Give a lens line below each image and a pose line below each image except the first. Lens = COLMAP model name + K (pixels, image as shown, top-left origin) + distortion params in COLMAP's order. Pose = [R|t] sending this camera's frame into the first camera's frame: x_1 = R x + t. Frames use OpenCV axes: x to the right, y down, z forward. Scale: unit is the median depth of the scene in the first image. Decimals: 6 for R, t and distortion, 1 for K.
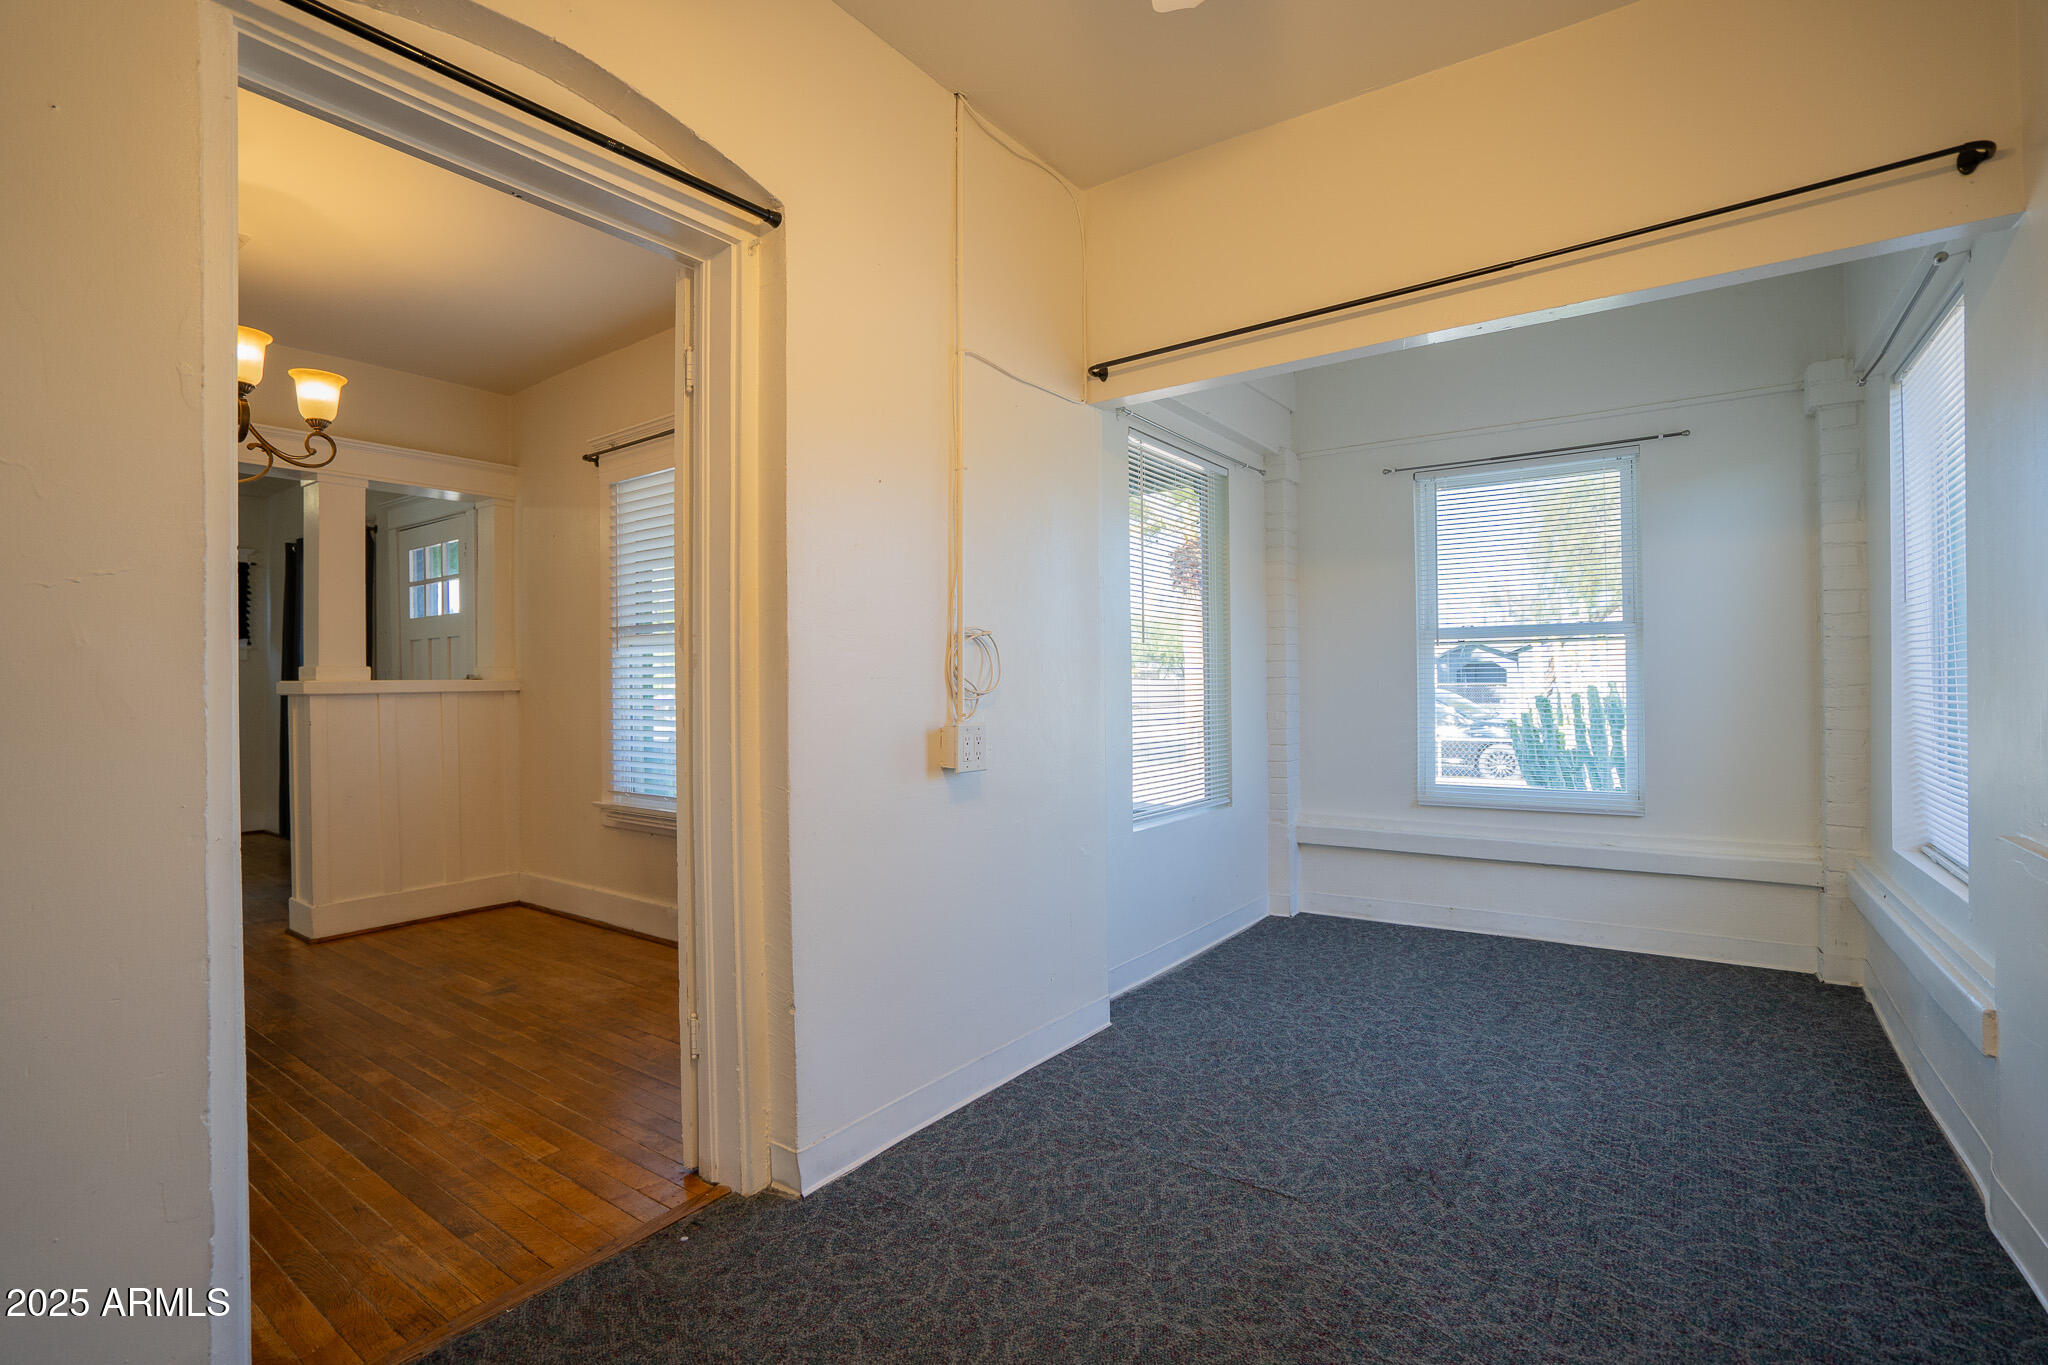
lens RADIAL K [[939.9, 0, 1020.8], [0, 939.9, 684.2], [0, 0, 1]] dist [-0.034511, 0.005222]
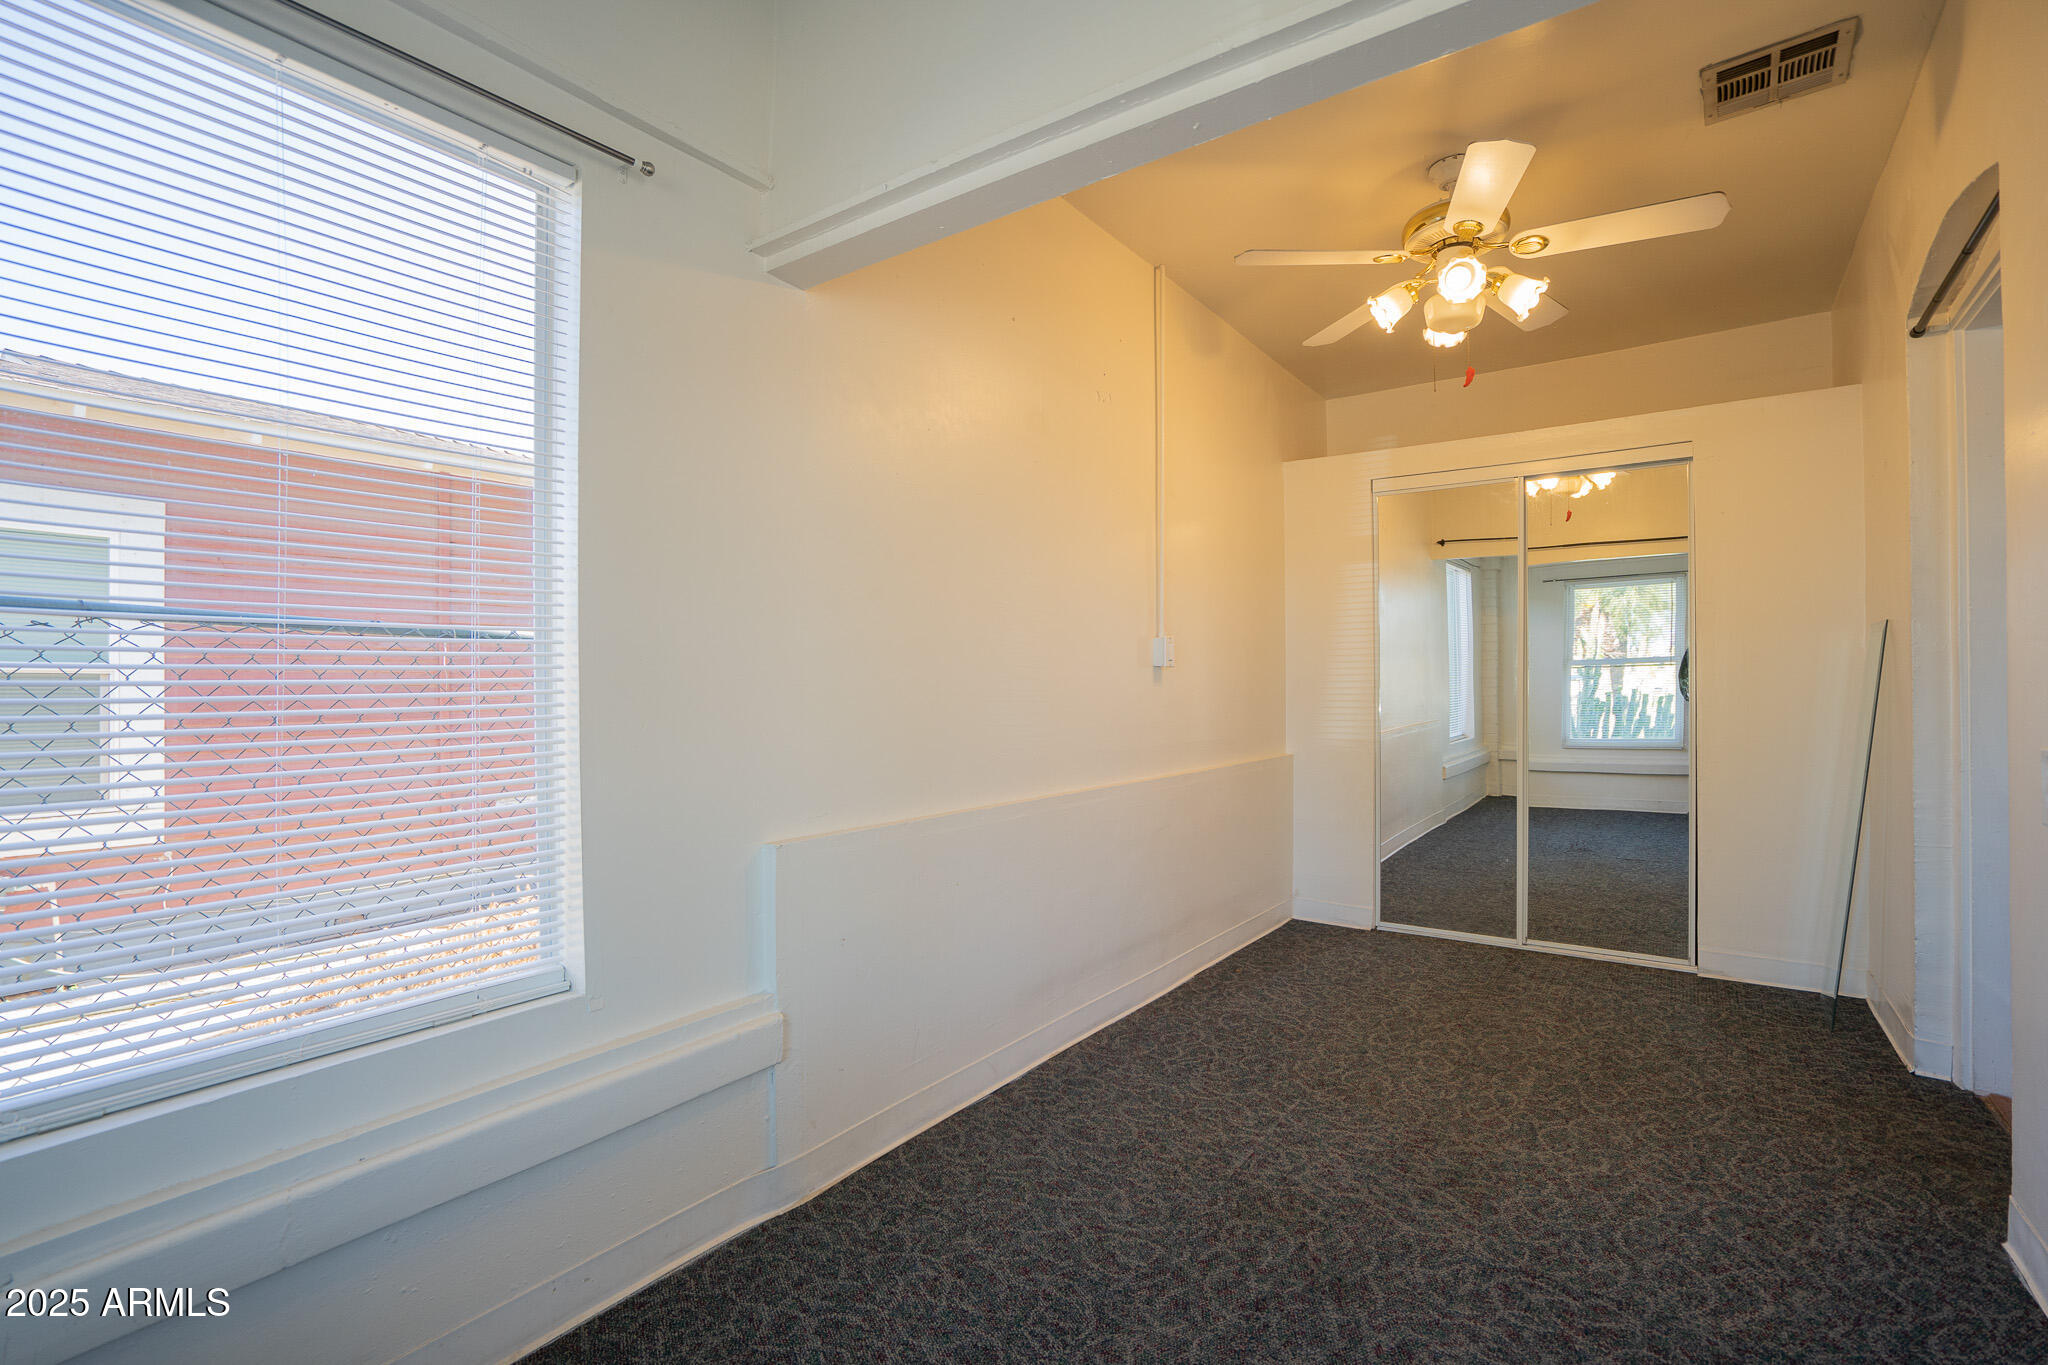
lens RADIAL K [[939.9, 0, 1025.2], [0, 939.9, 691.7], [0, 0, 1]] dist [-0.034511, 0.005222]
pose [[-0.999818, 0.018539, -0.004454, 0.736264], [0.018576, 0.999793, -0.008333, 0.003365], [0.004299, -0.008414, -0.999955, 1.940203]]
